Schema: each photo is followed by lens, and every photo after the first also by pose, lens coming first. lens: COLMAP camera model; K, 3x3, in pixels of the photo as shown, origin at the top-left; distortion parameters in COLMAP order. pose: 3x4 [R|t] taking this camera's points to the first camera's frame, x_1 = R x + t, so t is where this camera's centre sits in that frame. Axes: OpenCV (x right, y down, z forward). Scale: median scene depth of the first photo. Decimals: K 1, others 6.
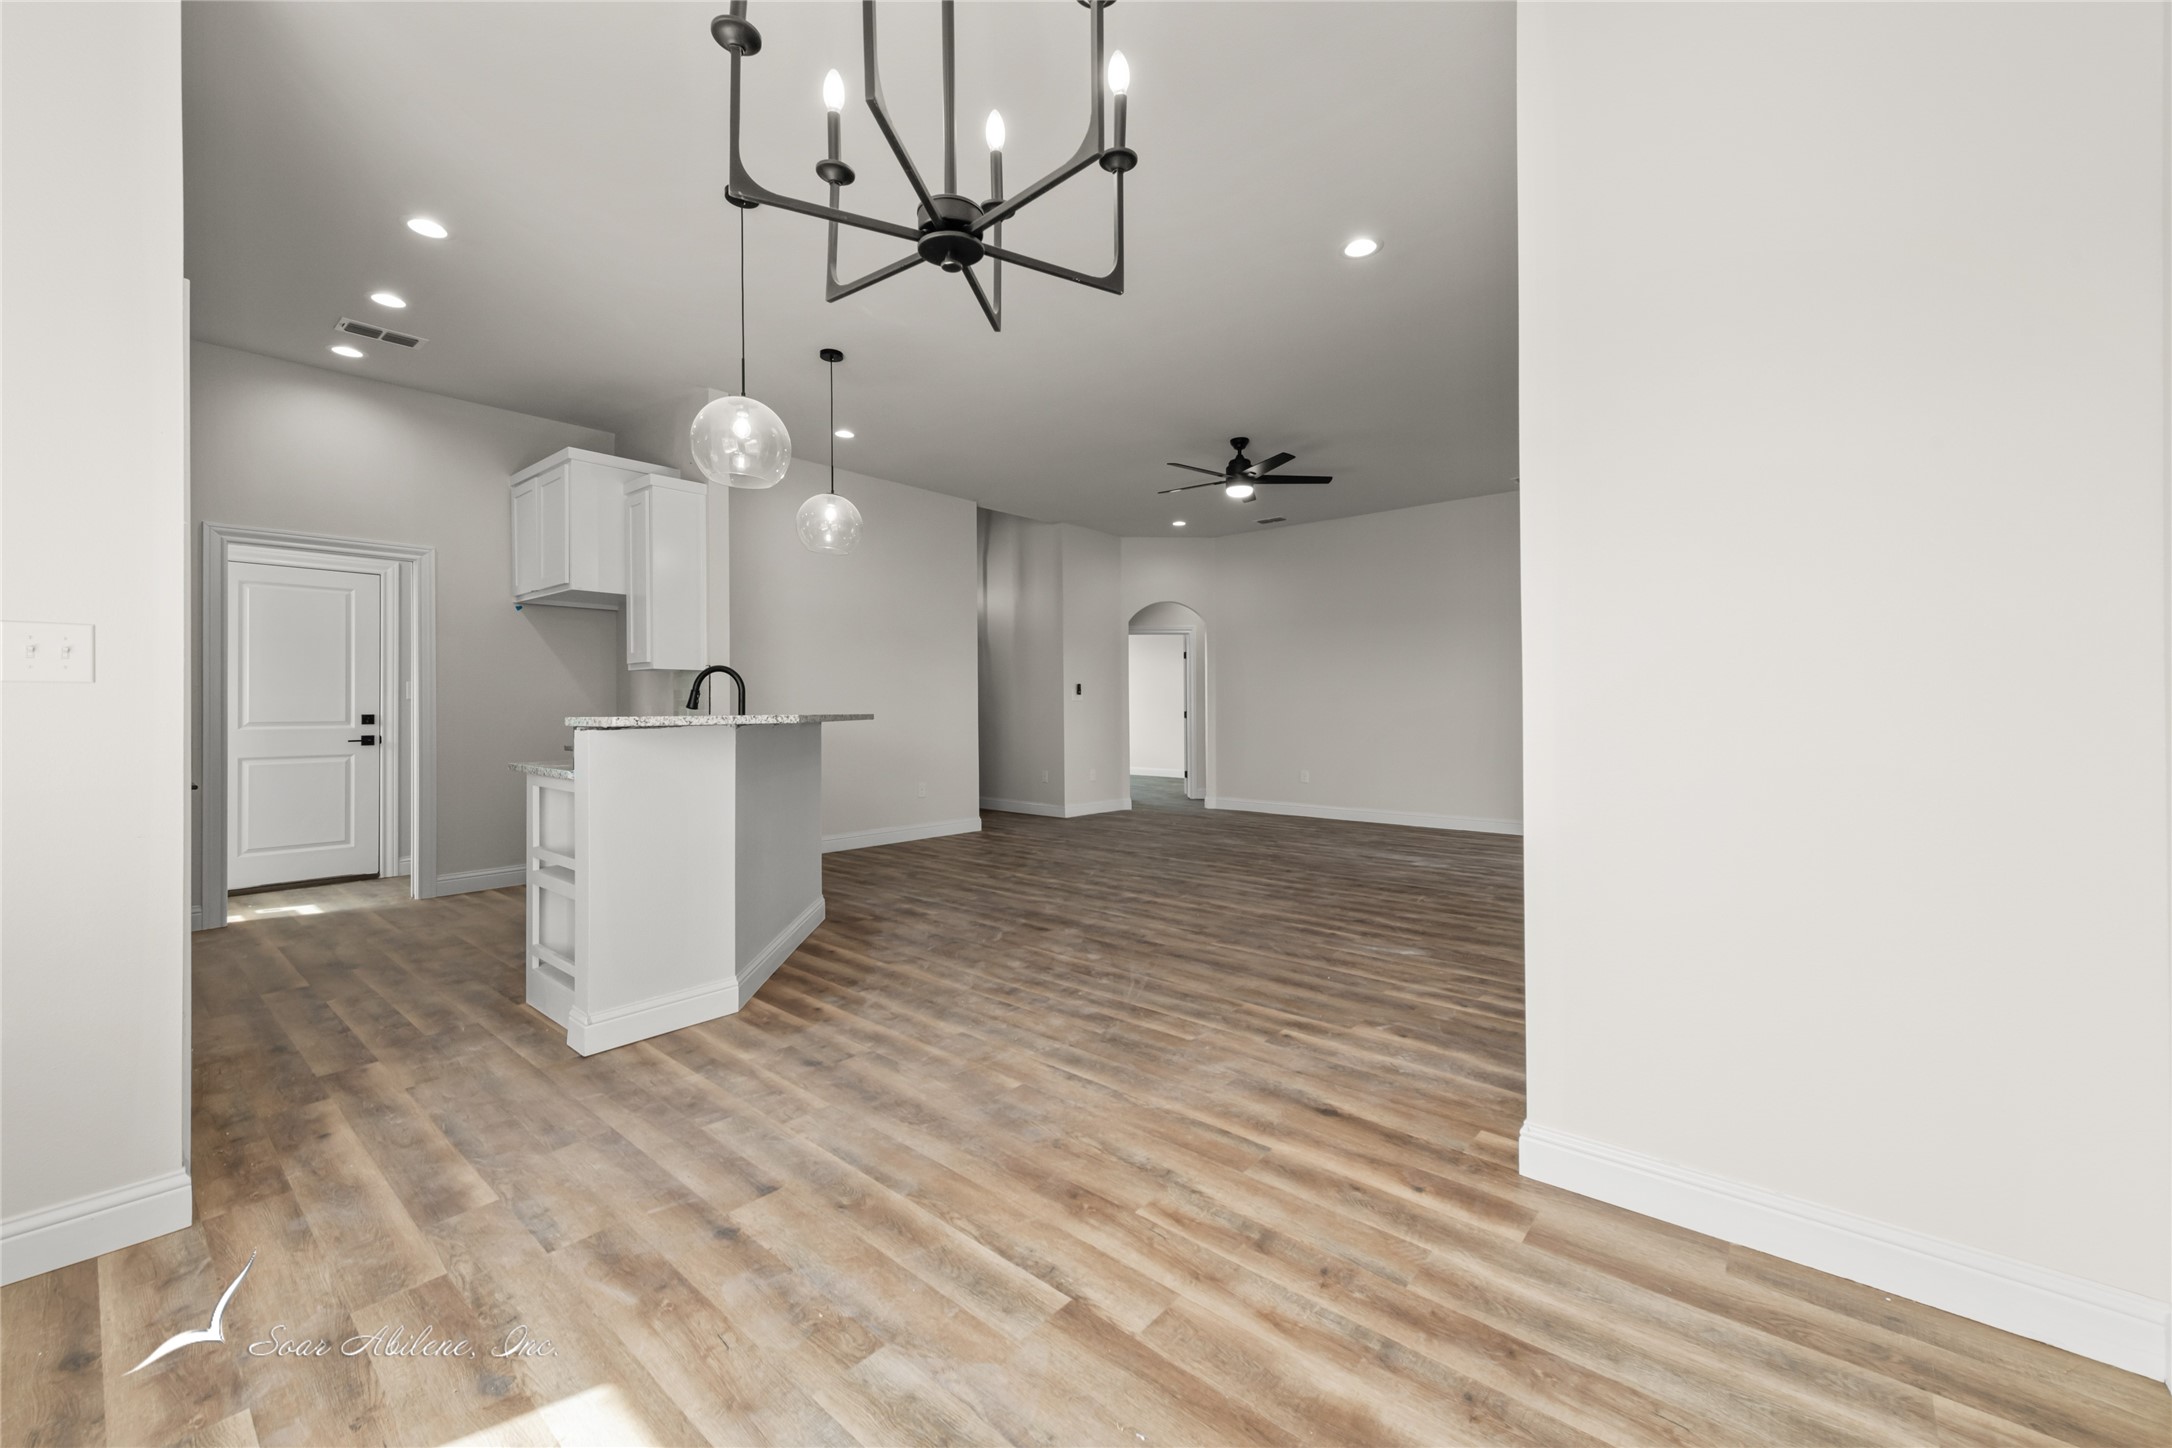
lens RADIAL K [[866.0, 0, 1097.0], [0, 866.0, 702.9], [0, 0, 1]] dist [0.009038, -0.001352]
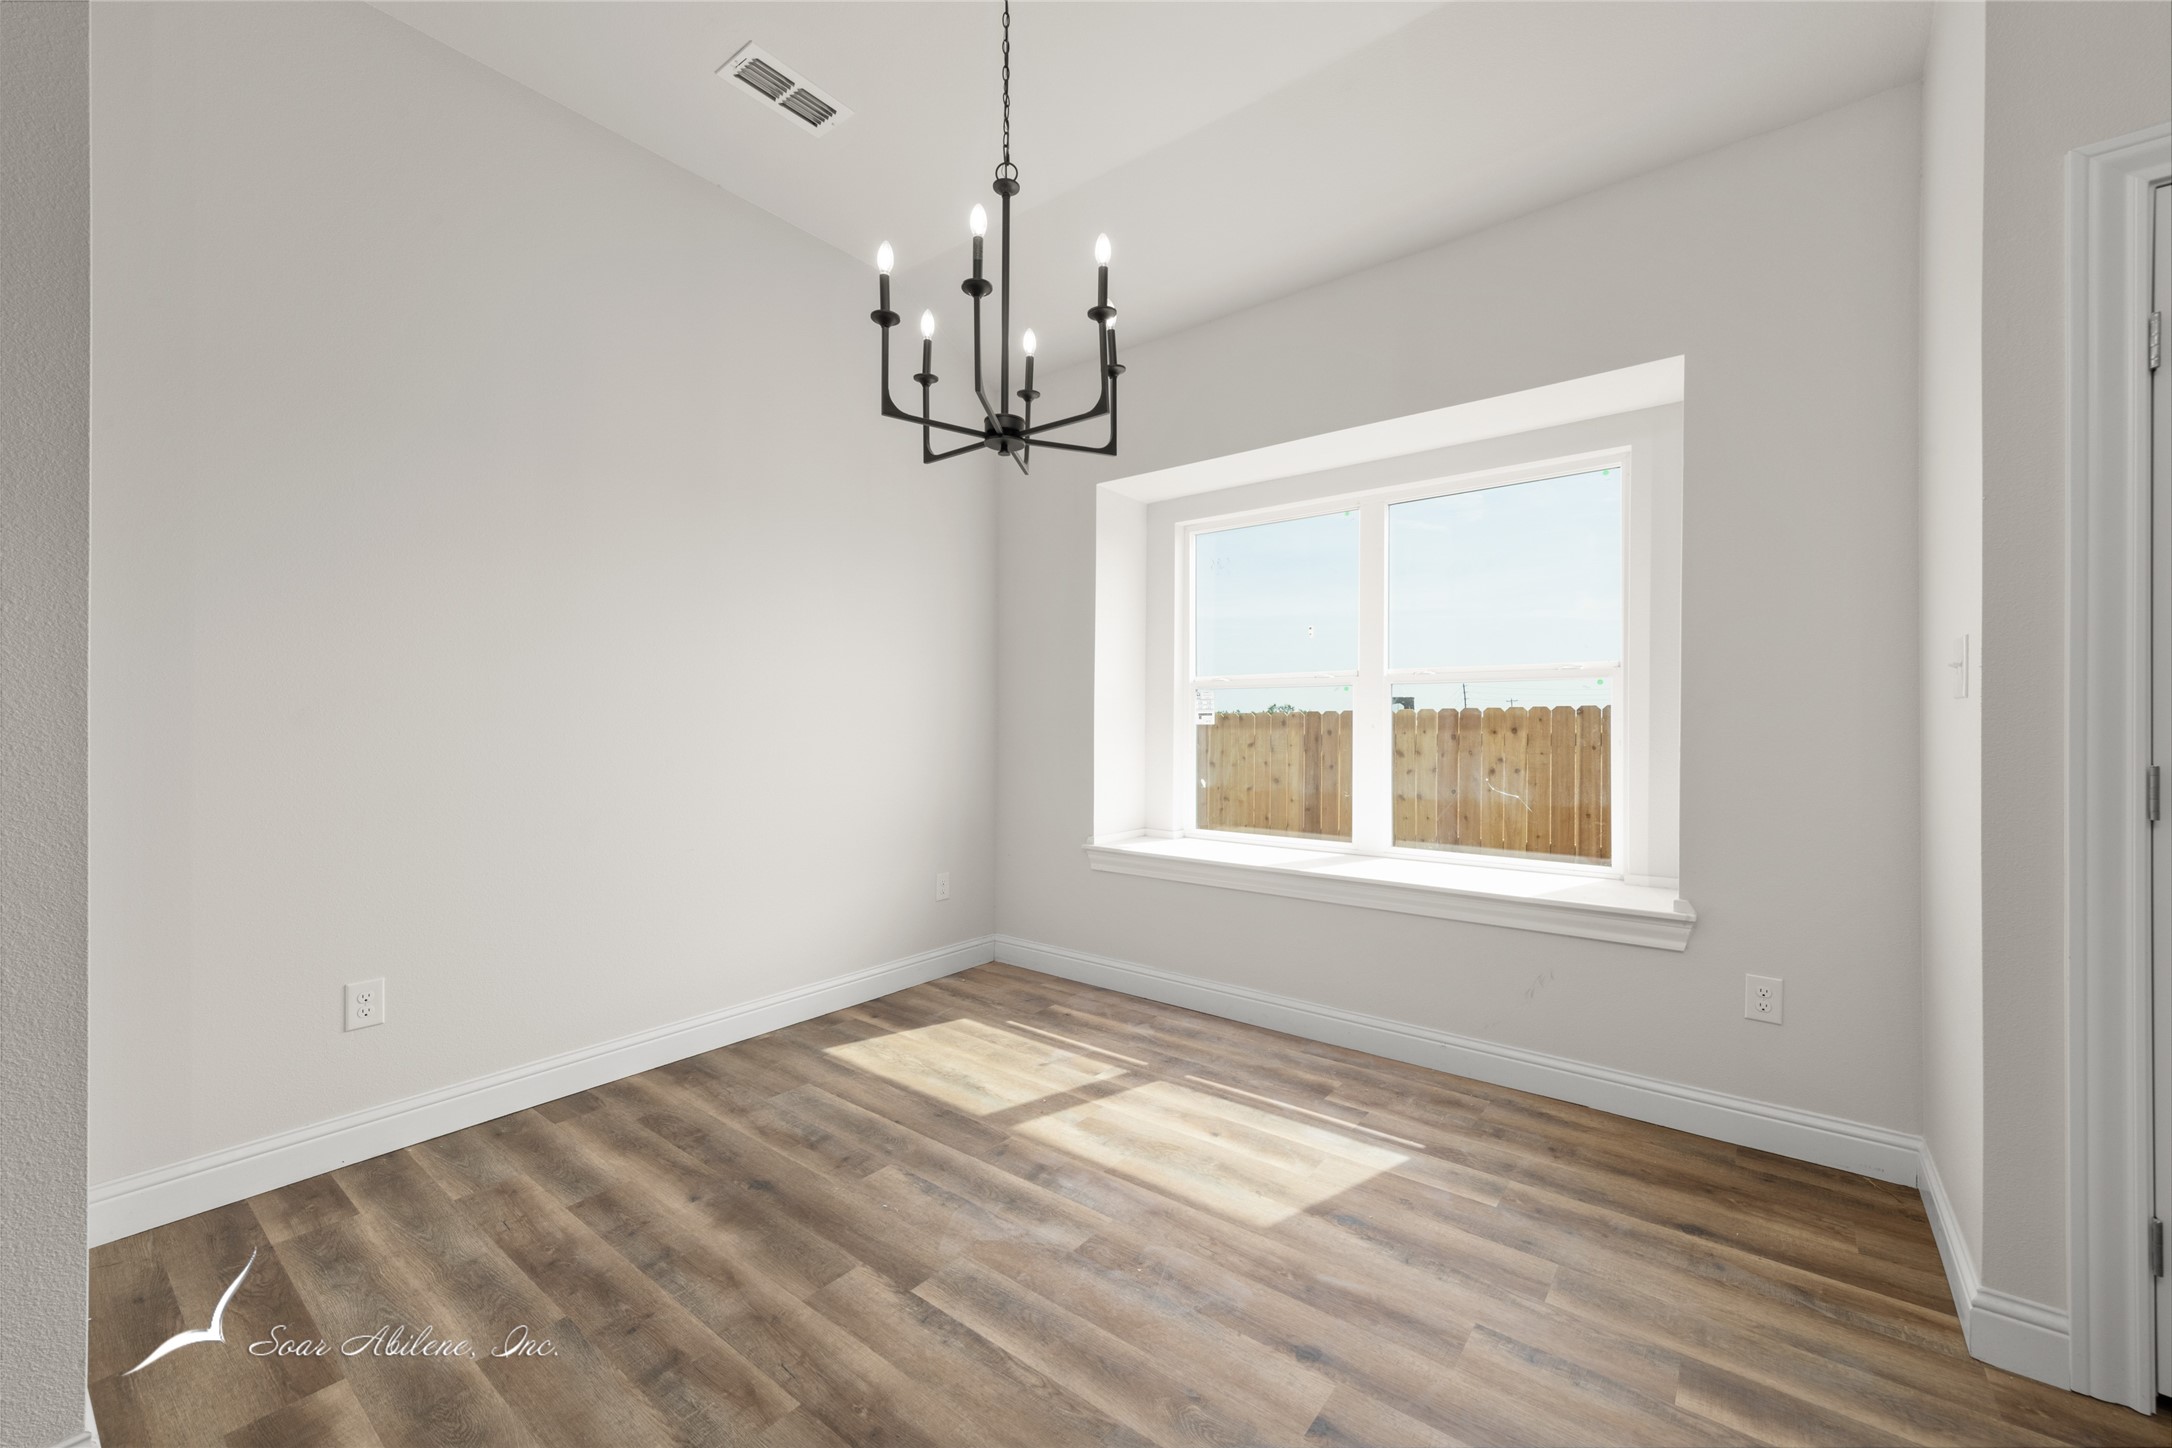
lens RADIAL K [[855.1, 0, 1087.5], [0, 855.1, 723.2], [0, 0, 1]] dist [0.016097, -0.004078]
pose [[-0.999433, 0.003595, -0.033470, -0.106738], [0.003740, 0.999984, -0.004278, 0.002986], [0.033454, -0.004401, -0.999431, 1.039579]]
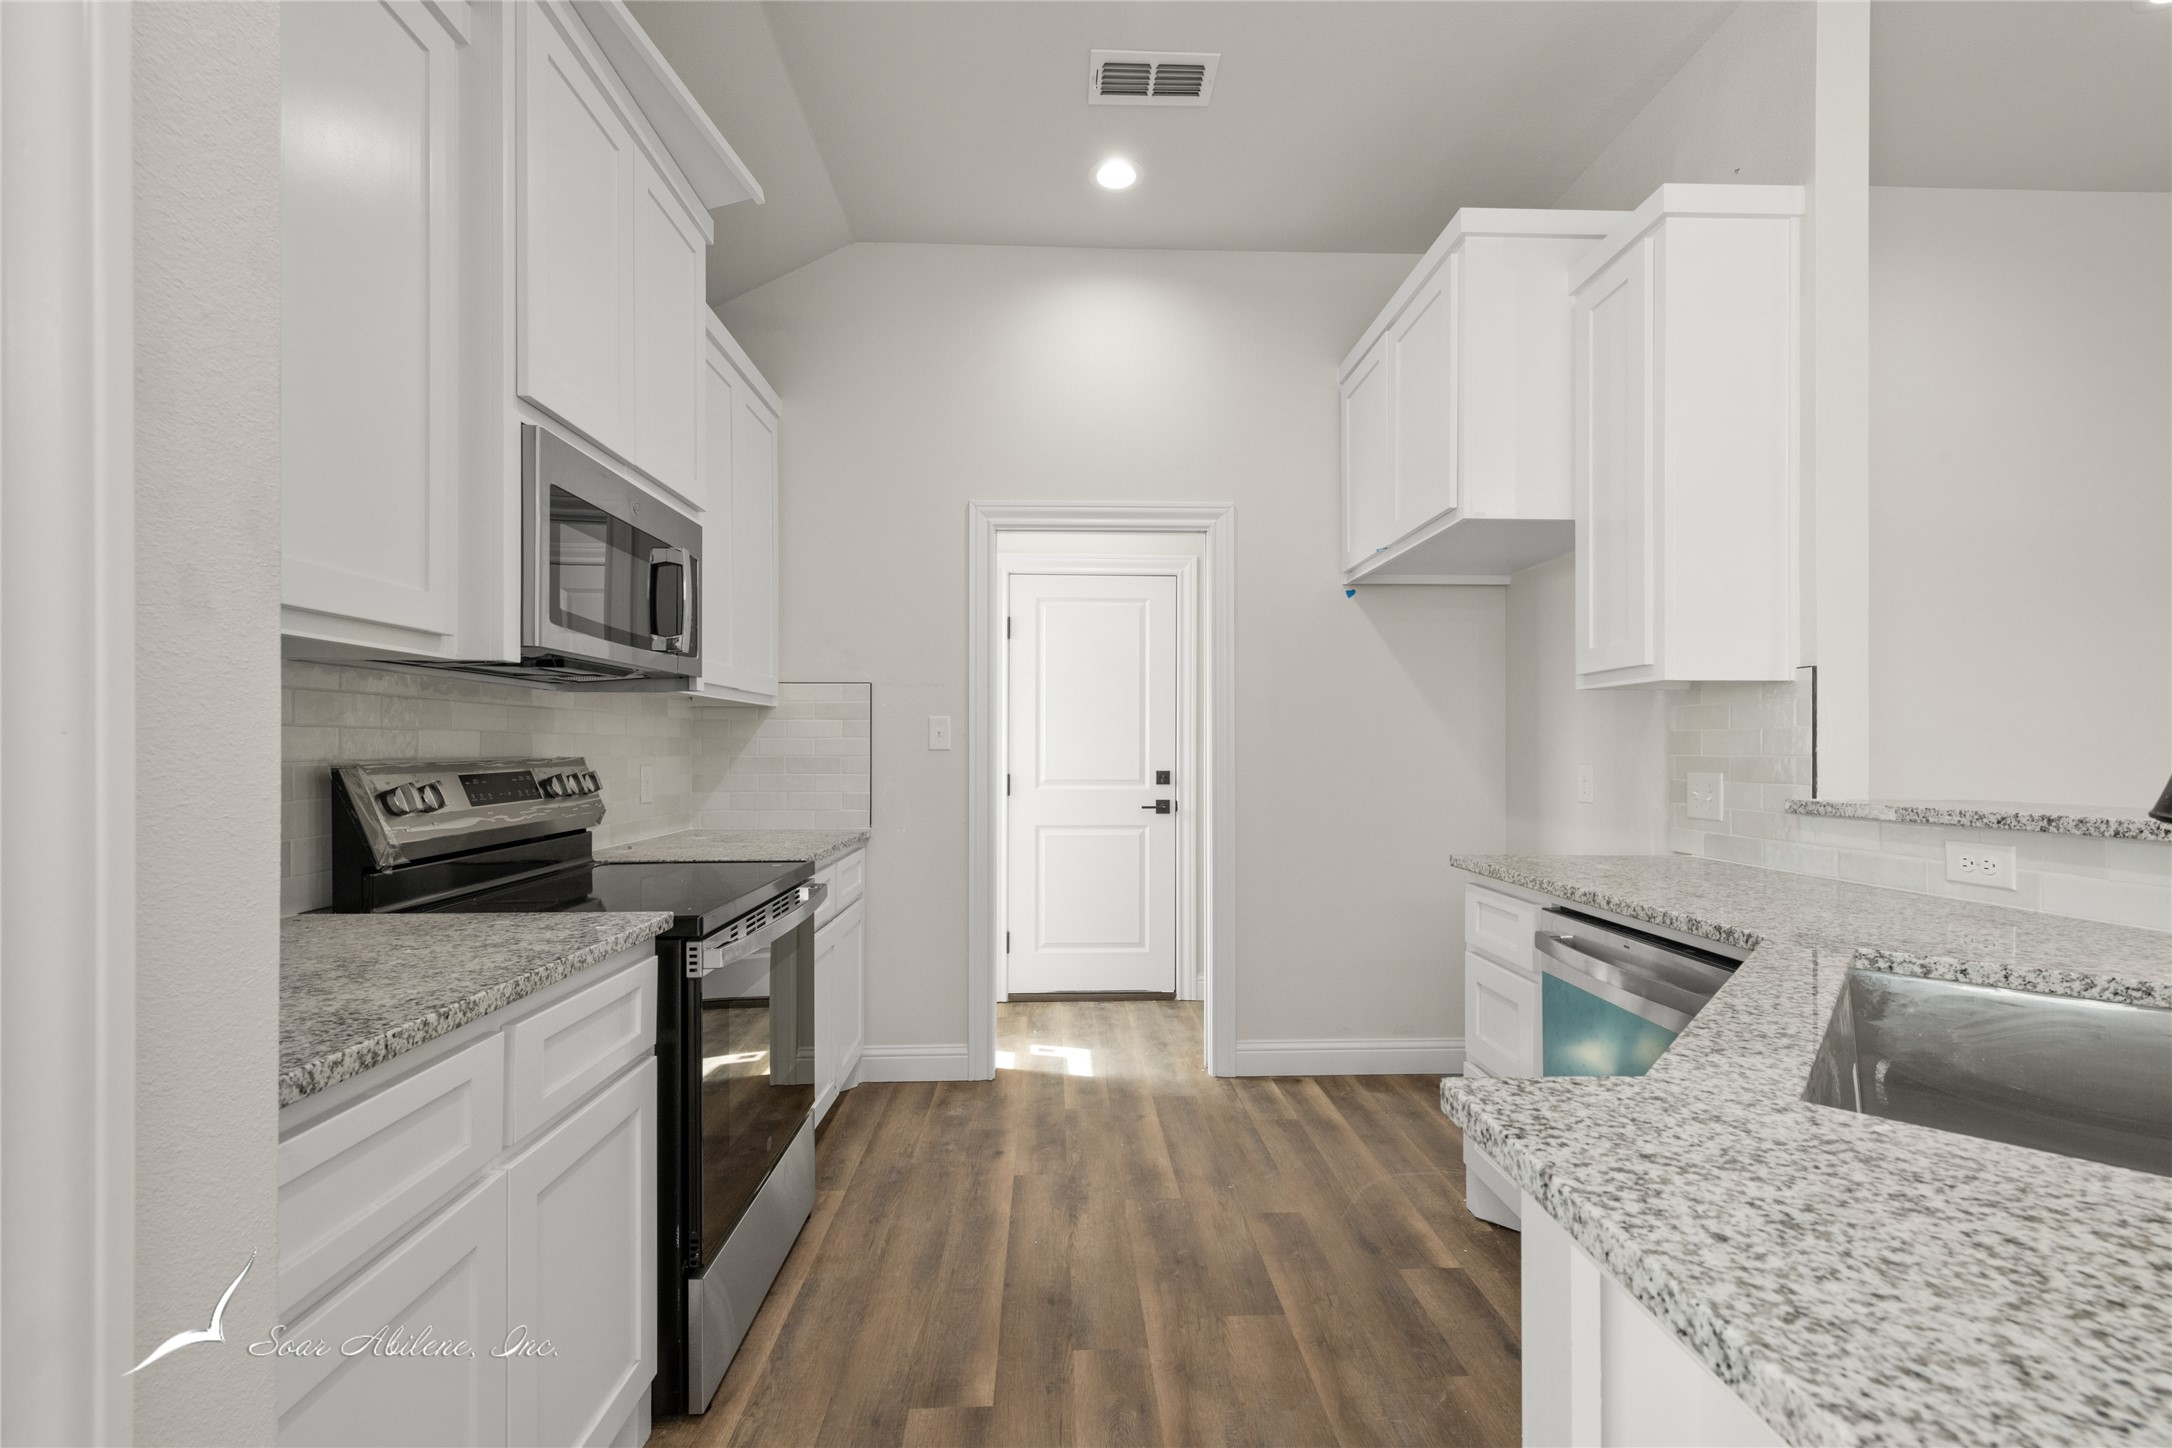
lens RADIAL K [[908.4, 0, 1084.3], [0, 908.4, 742.8], [0, 0, 1]] dist [0.014448, -0.005902]
pose [[0.673808, -0.001588, -0.738905, -0.568913], [-0.000106, 0.999997, -0.002245, -0.014179], [0.738907, 0.001591, 0.673806, 0.778239]]
